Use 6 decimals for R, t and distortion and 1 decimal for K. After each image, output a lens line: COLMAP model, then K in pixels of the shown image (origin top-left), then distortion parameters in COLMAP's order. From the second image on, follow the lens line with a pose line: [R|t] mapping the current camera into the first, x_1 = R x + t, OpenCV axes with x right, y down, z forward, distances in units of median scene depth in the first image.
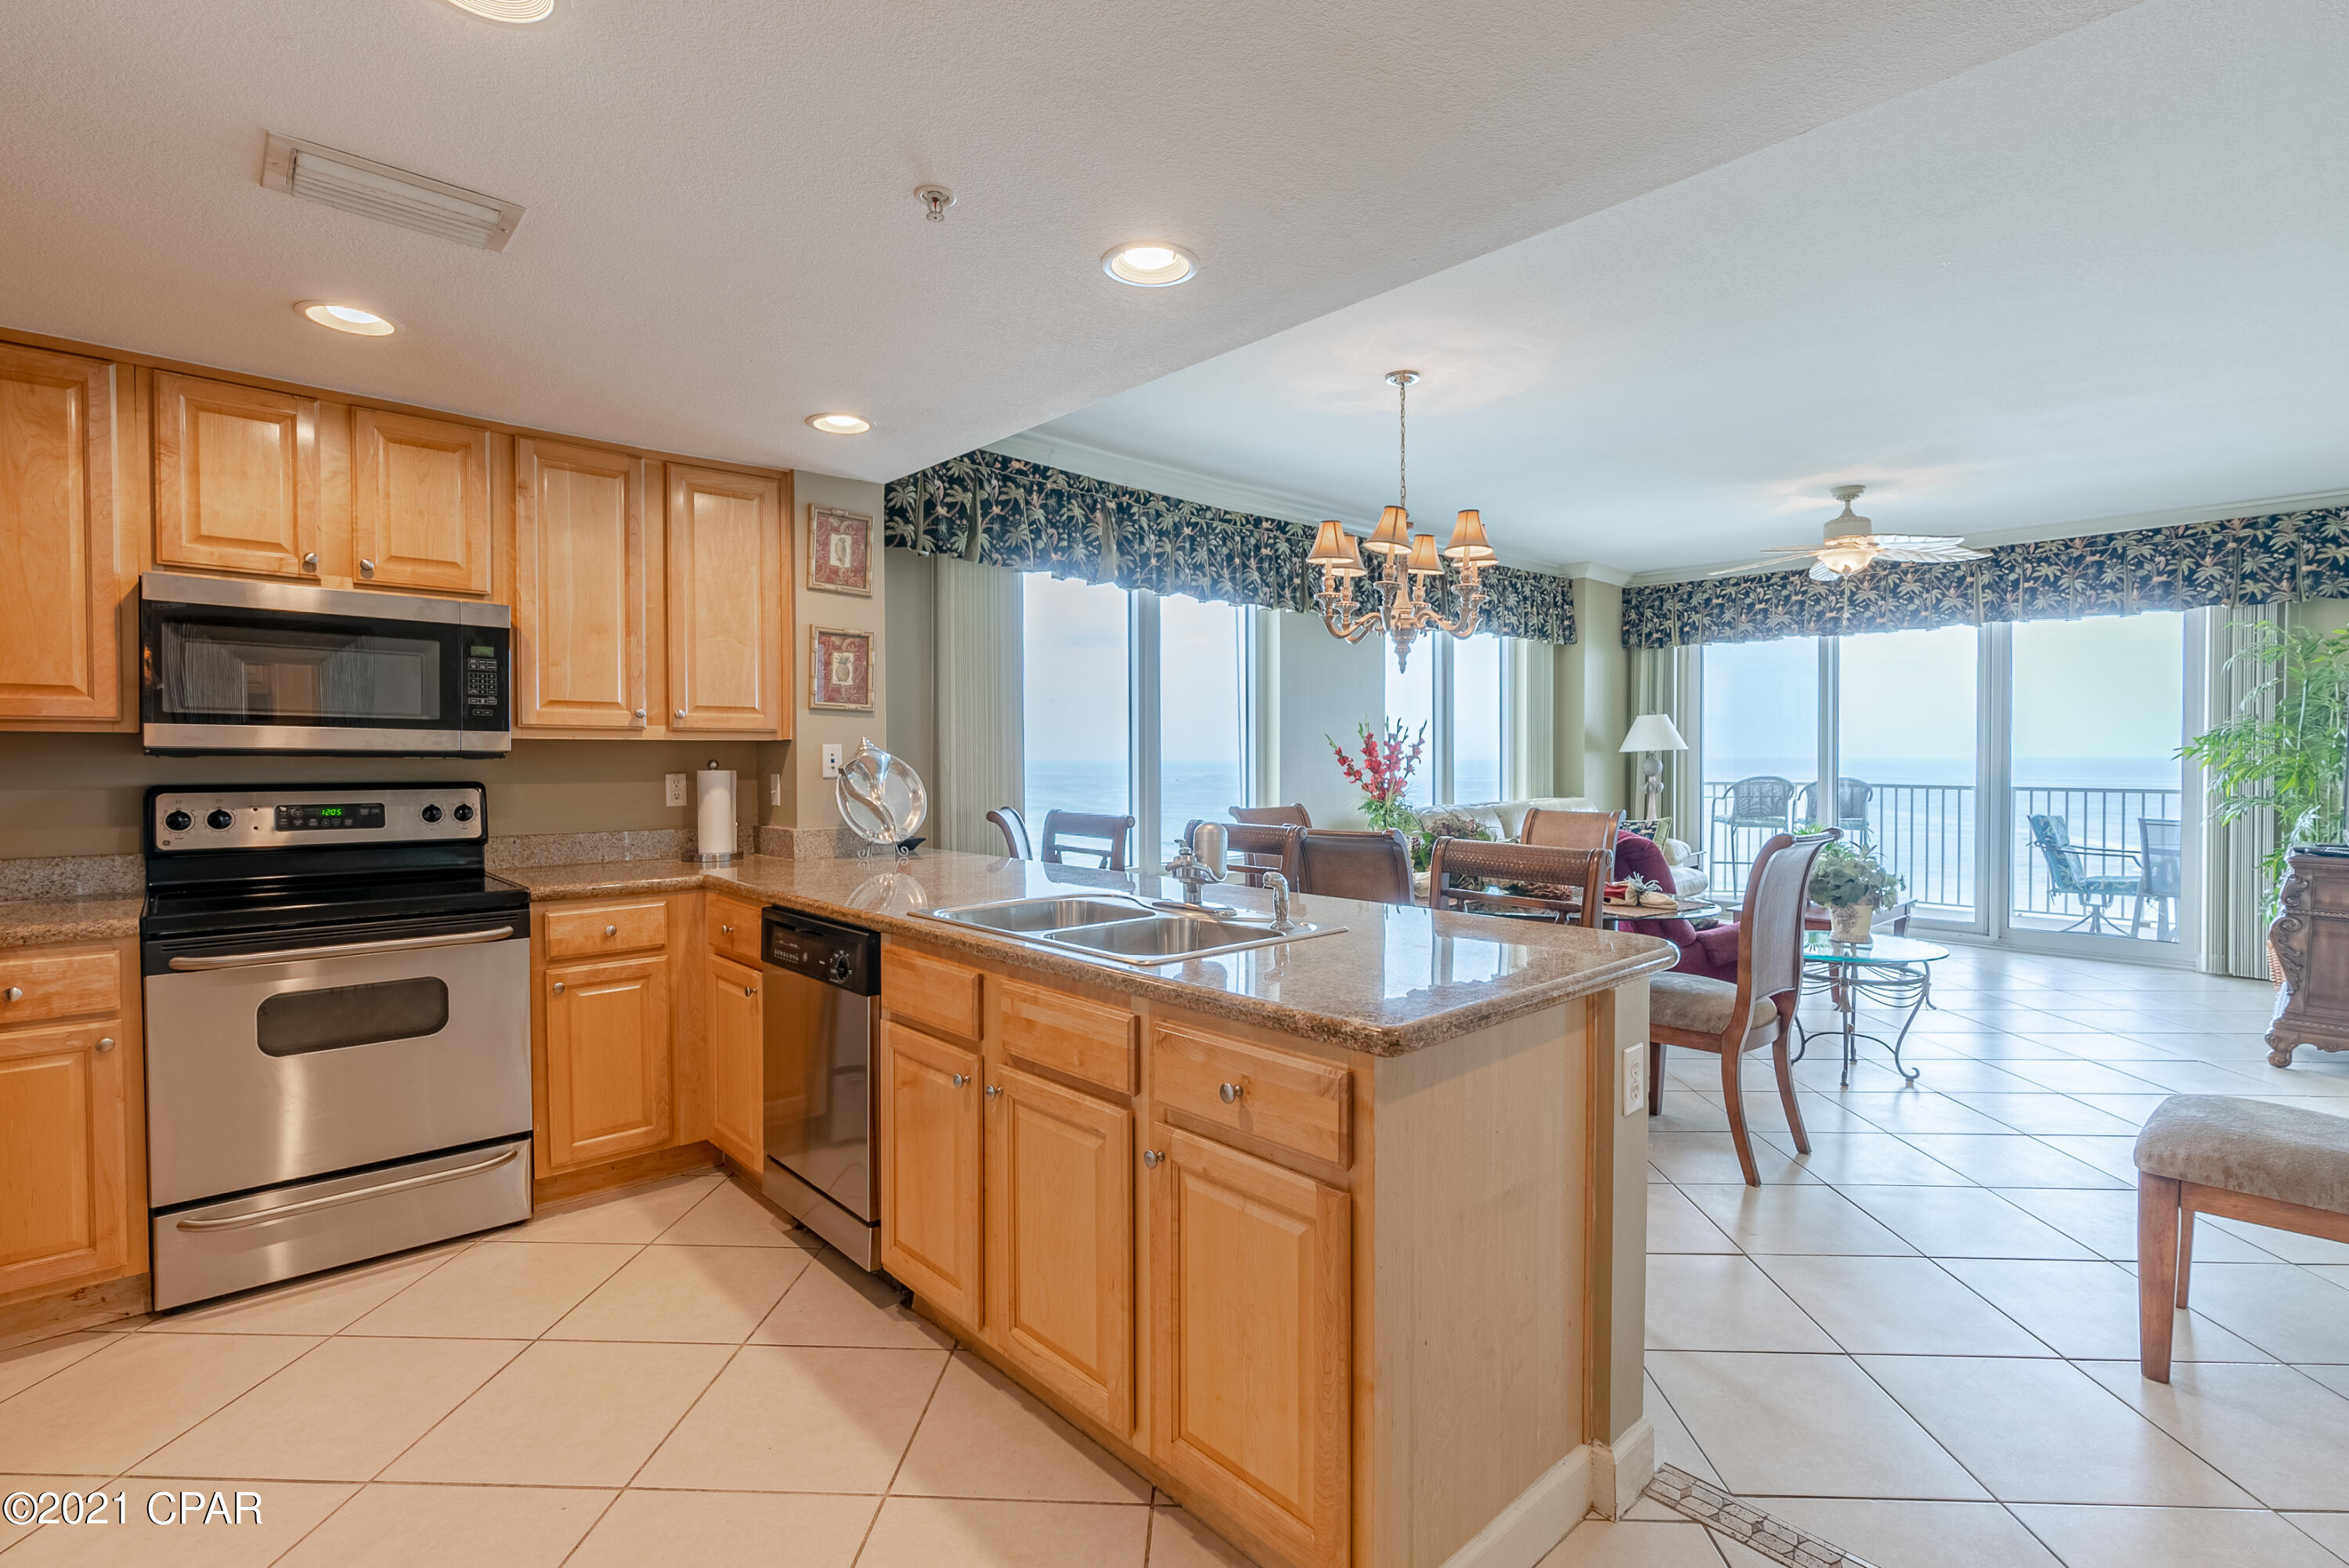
lens RADIAL K [[1093.8, 0, 1179.3], [0, 1093.8, 779.3], [0, 0, 1]] dist [-0.016192, 0.007480]
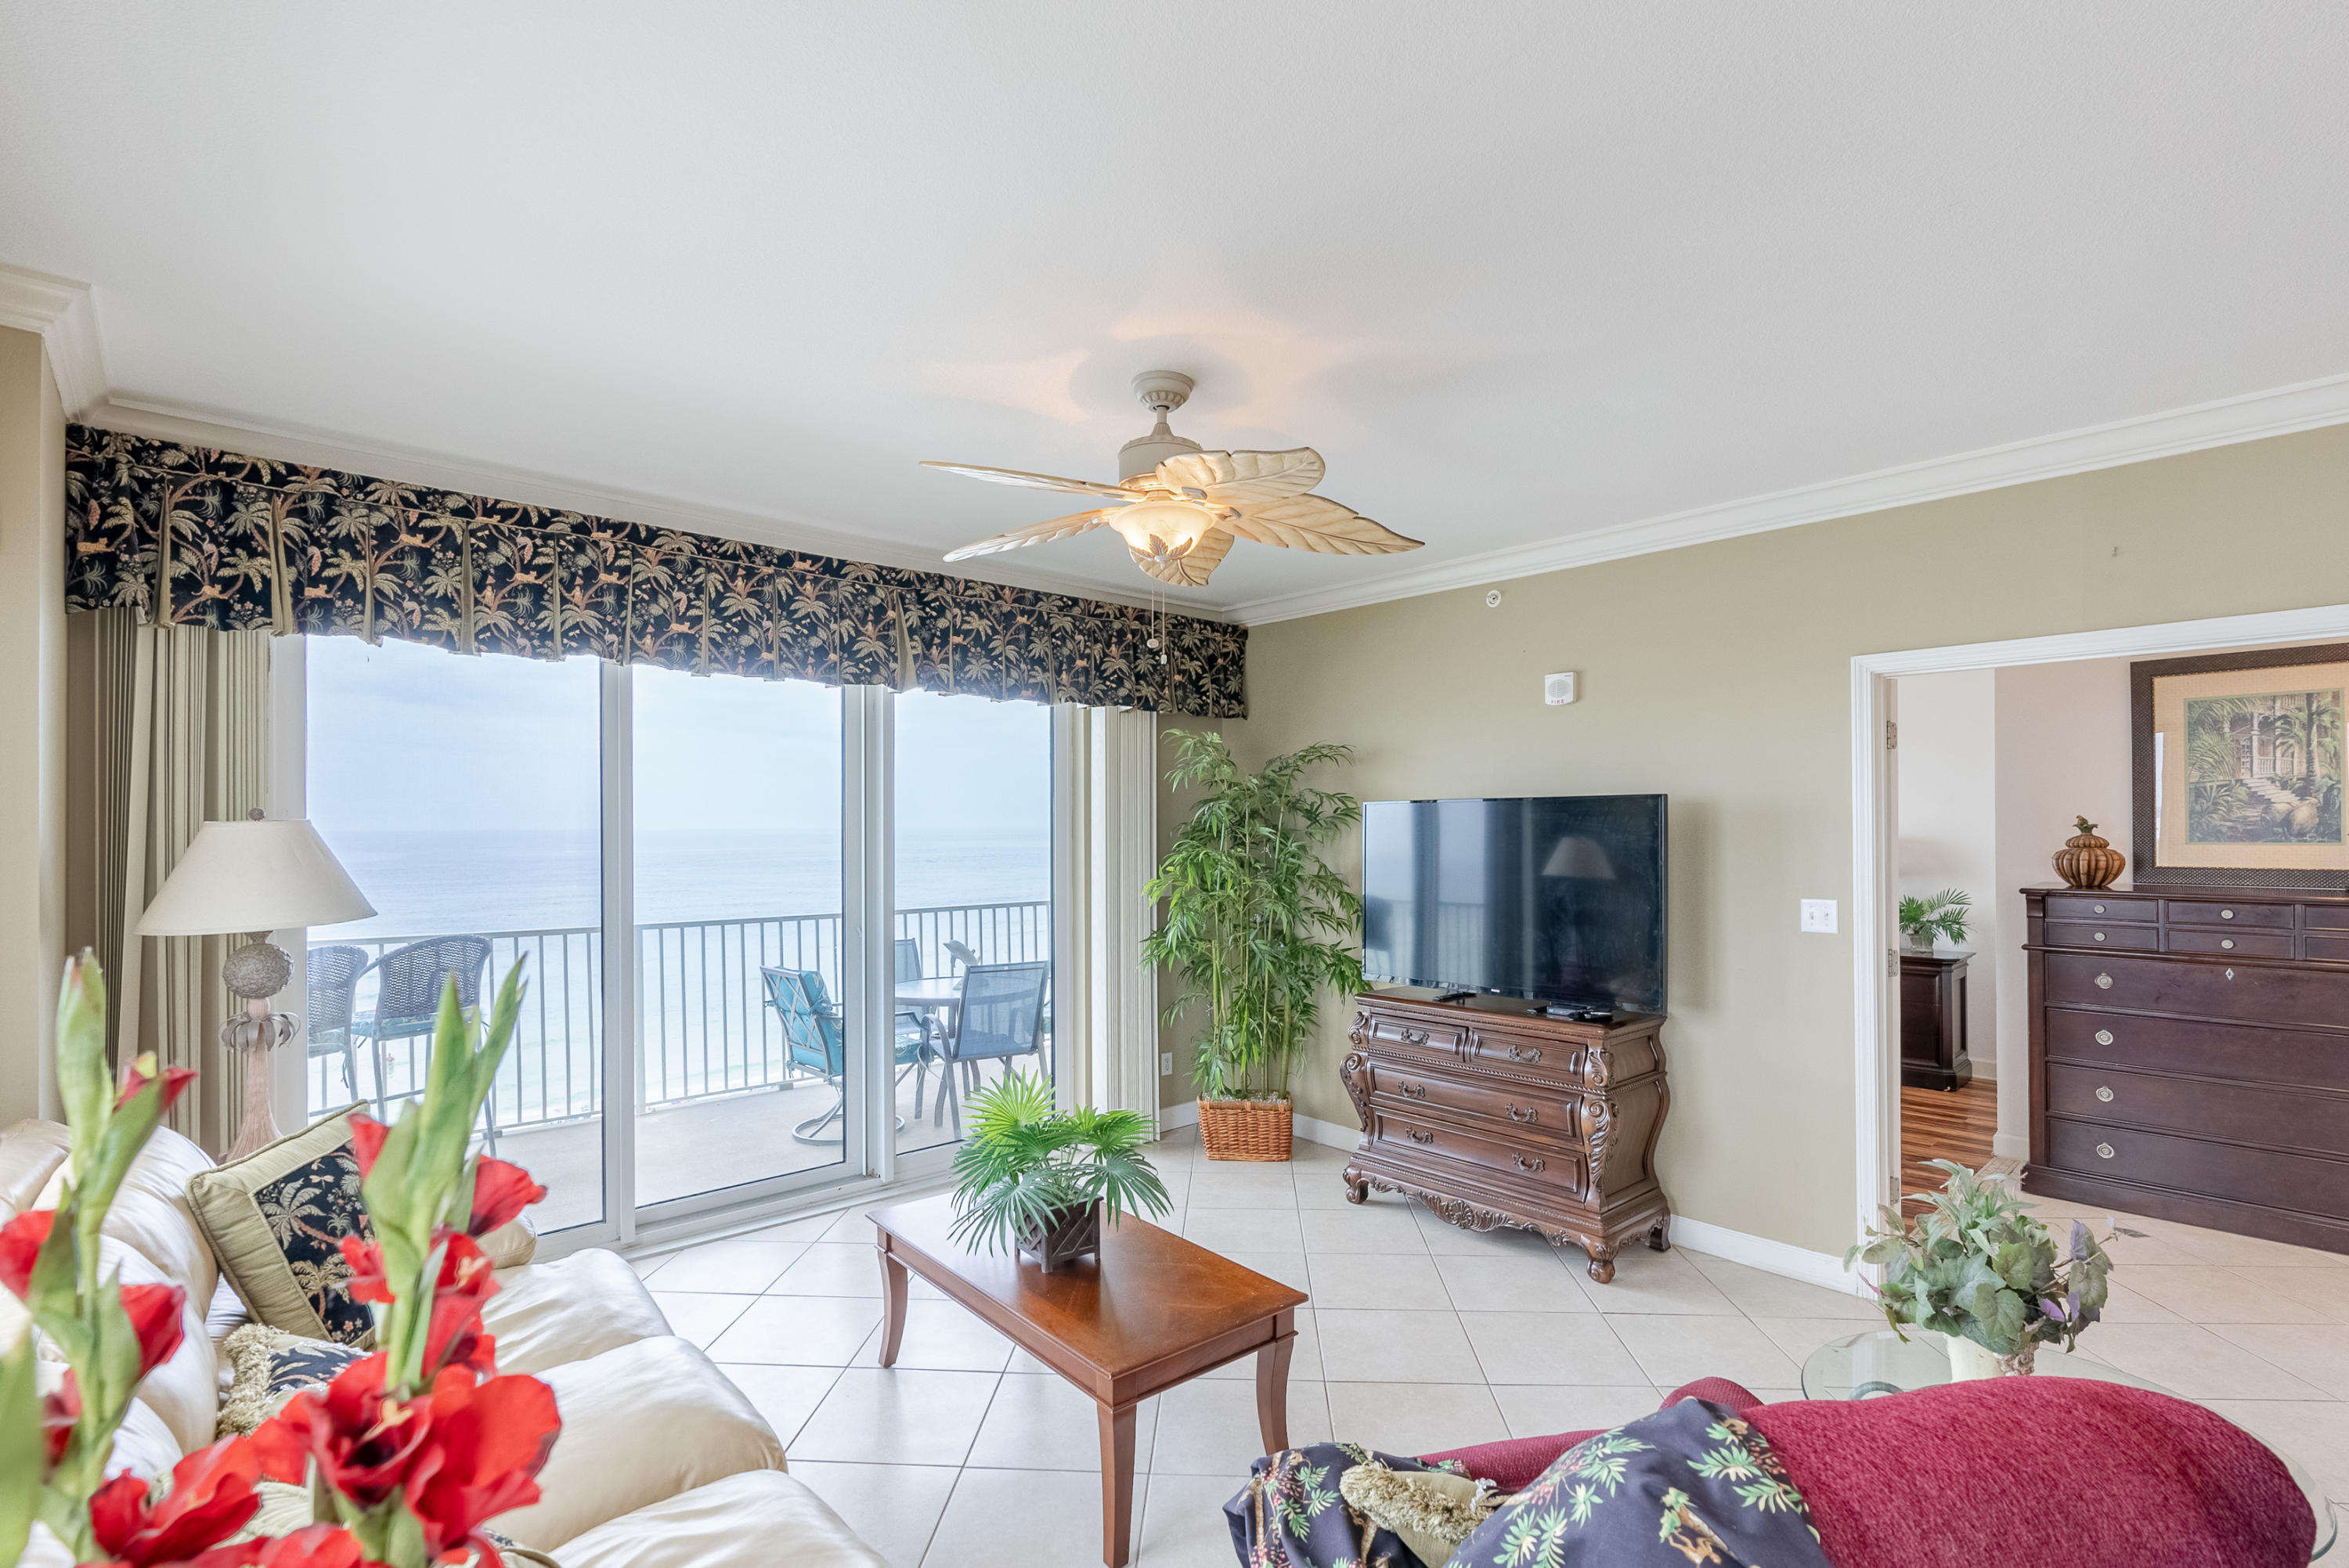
lens RADIAL K [[1096.8, 0, 1192.6], [0, 1096.8, 819.9], [0, 0, 1]] dist [0.001418, 0.000760]
pose [[0.019716, 0.009032, 0.999765, 0.136164], [0.023903, 0.999669, -0.009502, -0.071566], [-0.999520, 0.024084, 0.019493, 1.029913]]
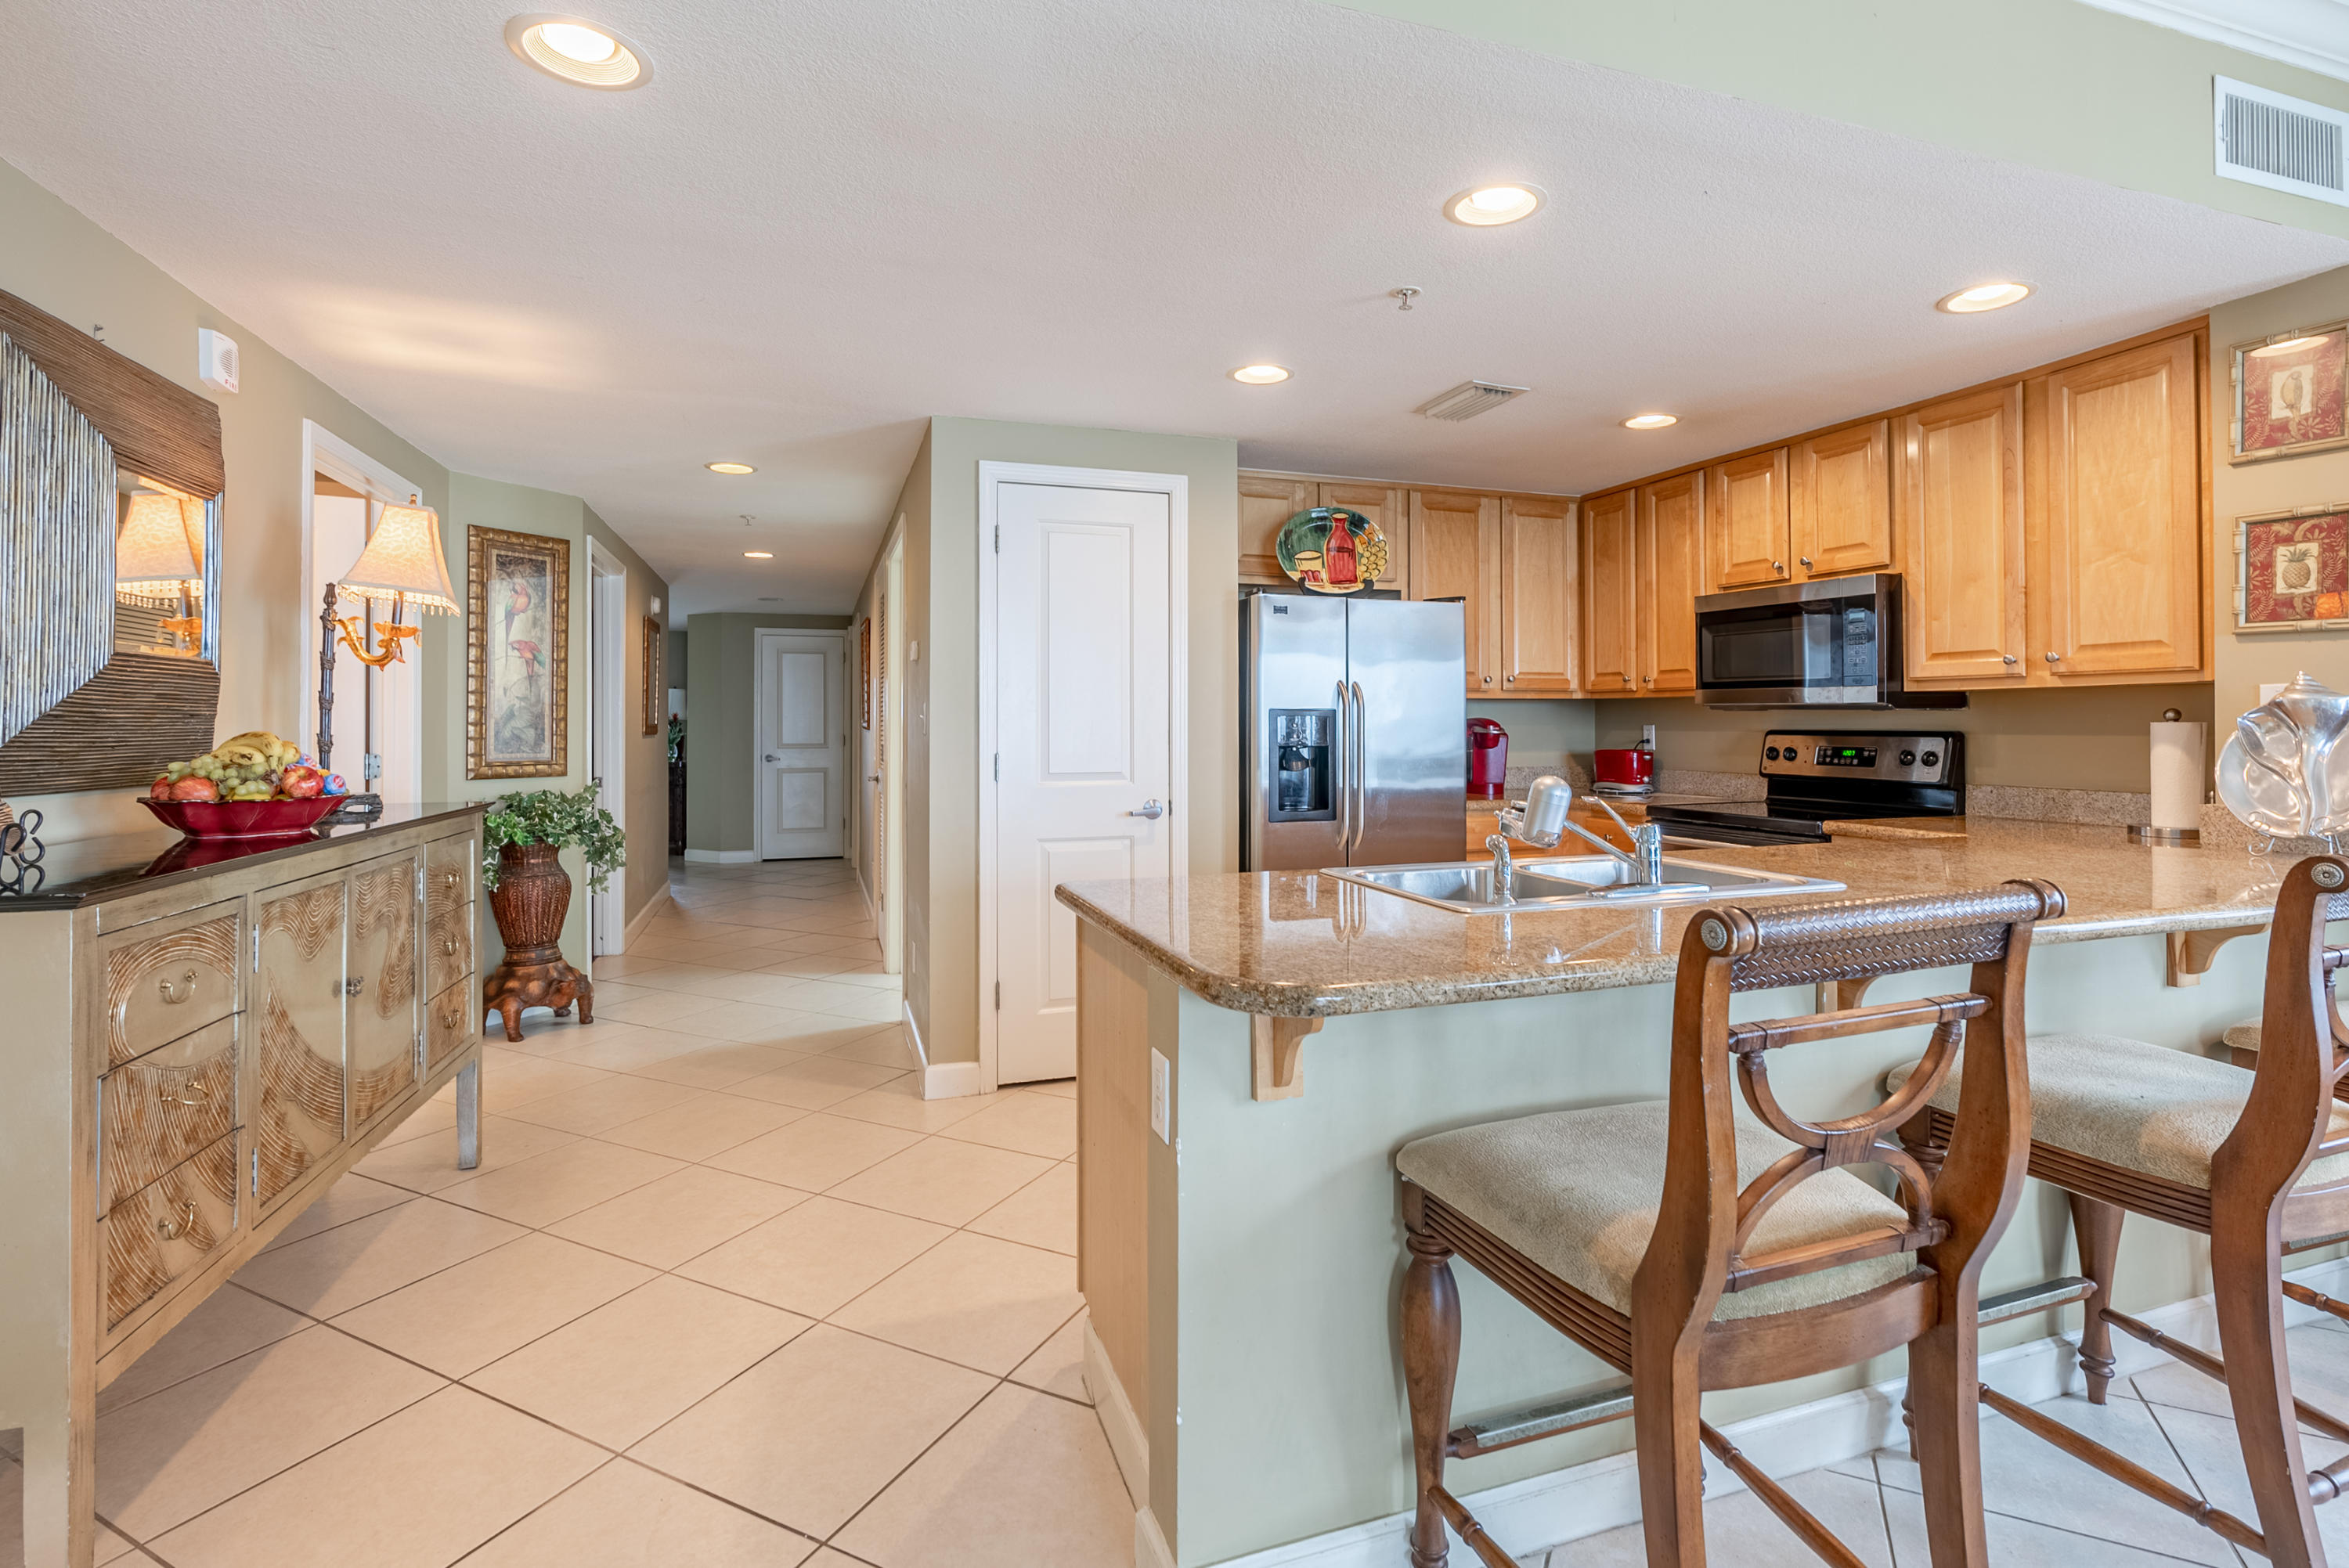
lens RADIAL K [[1114.4, 0, 1176.7], [0, 1114.4, 714.8], [0, 0, 1]] dist [-0.010786, 0.001260]
pose [[-0.417708, -0.004929, -0.908568, 0.396326], [-0.014603, 0.999893, 0.001289, -0.002796], [0.908464, 0.013807, -0.417735, 0.454005]]
